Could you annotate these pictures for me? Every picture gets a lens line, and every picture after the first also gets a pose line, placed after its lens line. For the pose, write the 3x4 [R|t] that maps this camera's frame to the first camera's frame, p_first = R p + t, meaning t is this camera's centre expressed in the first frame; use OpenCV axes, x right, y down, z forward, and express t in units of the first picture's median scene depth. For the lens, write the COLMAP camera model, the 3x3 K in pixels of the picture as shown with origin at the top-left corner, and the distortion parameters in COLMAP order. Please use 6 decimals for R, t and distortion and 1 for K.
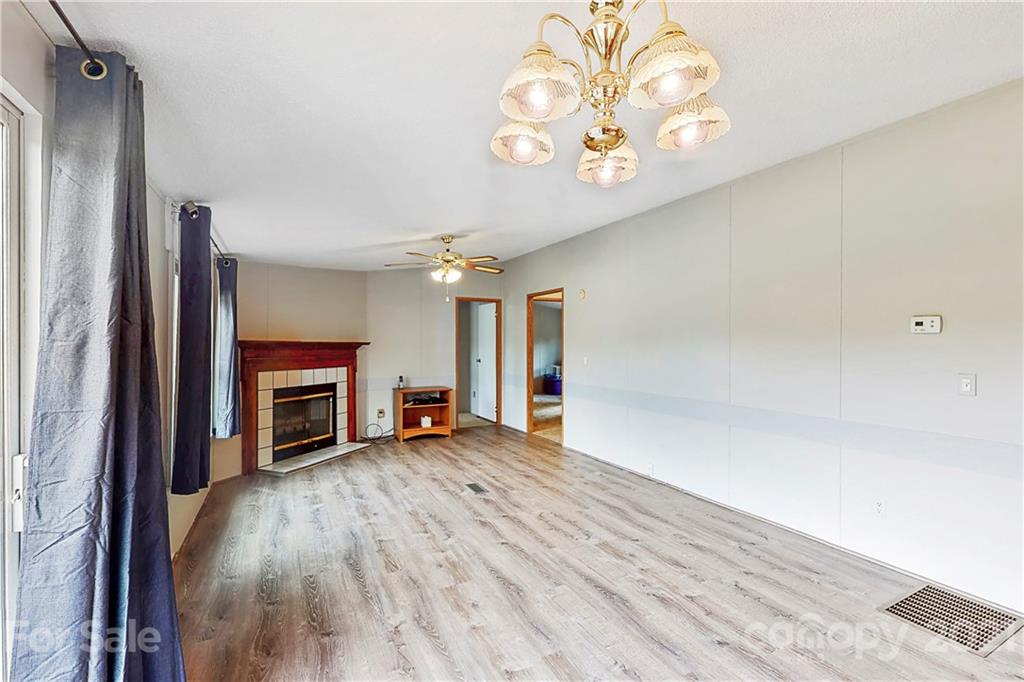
lens RADIAL K [[447.1, 0, 516.4], [0, 447.1, 340.6], [0, 0, 1]] dist [-0.000114, 0.000385]
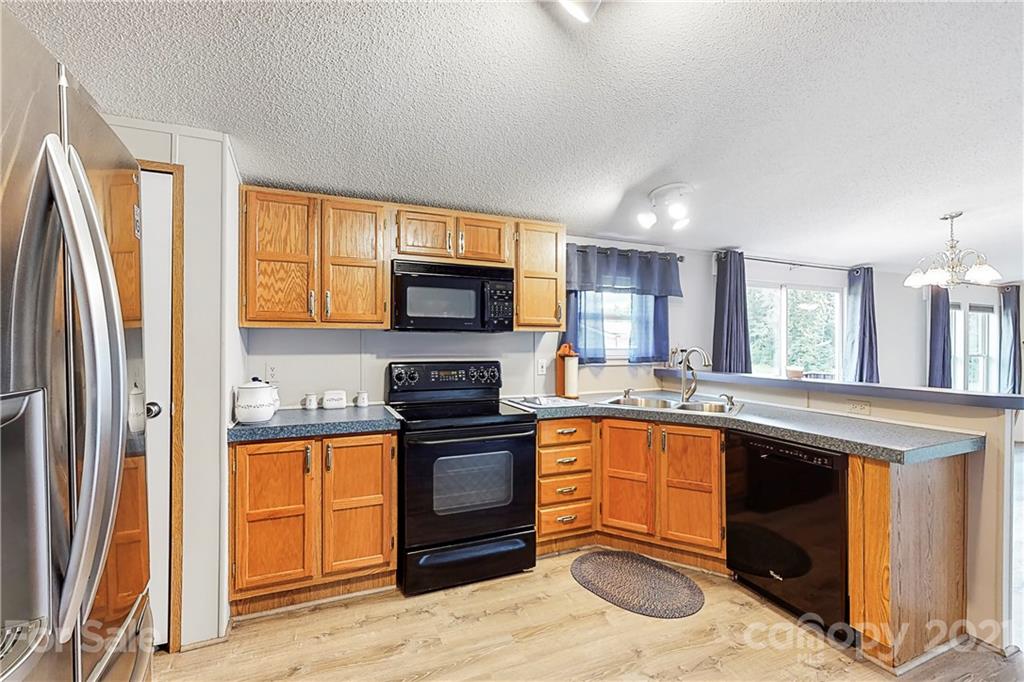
lens RADIAL K [[447.1, 0, 509.7], [0, 447.1, 342.1], [0, 0, 1]] dist [-0.000114, 0.000385]
pose [[-0.081411, -0.003178, -0.996676, 0.993190], [0.000002, 0.999995, -0.003188, 0.007668], [0.996681, -0.000261, -0.081411, -0.532494]]
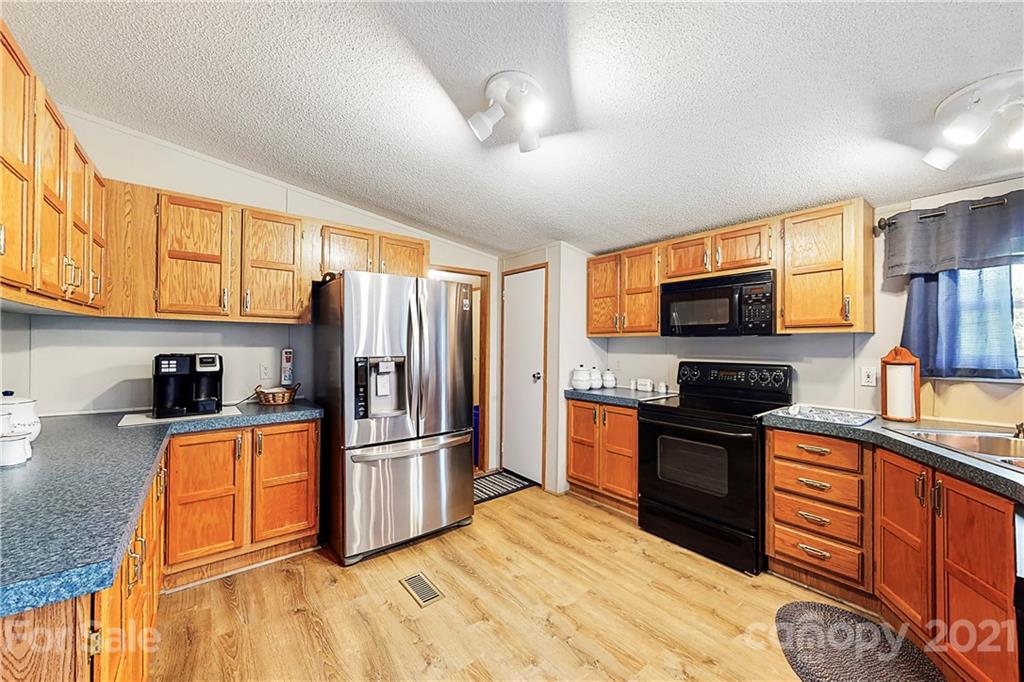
lens RADIAL K [[386.8, 0, 515.6], [0, 386.8, 341.0], [0, 0, 1]] dist [-0.002091, -0.000376]
pose [[-0.981041, -0.006421, -0.193693, 0.770063], [-0.003868, 0.999901, -0.013558, 0.008428], [0.193761, -0.012552, -0.980968, -0.040513]]
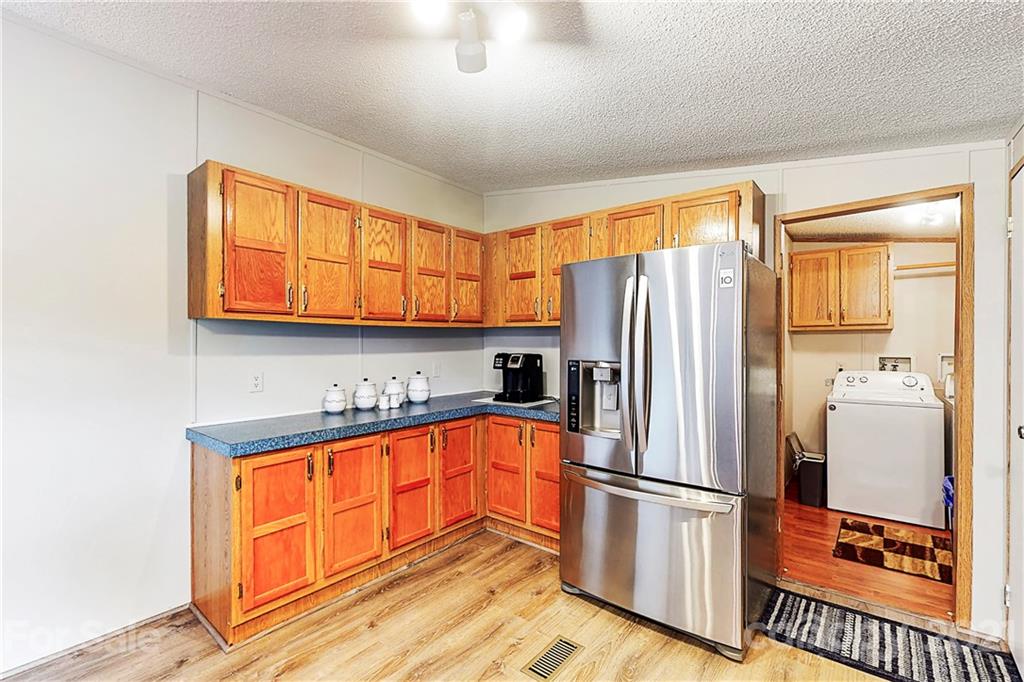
lens RADIAL K [[447.1, 0, 512.3], [0, 447.1, 343.6], [0, 0, 1]] dist [-0.000114, 0.000385]
pose [[-0.387152, 0.001642, 0.922014, 0.360946], [-0.005135, 0.999979, -0.003937, 0.005955], [-0.922002, -0.006259, -0.387136, -0.366785]]
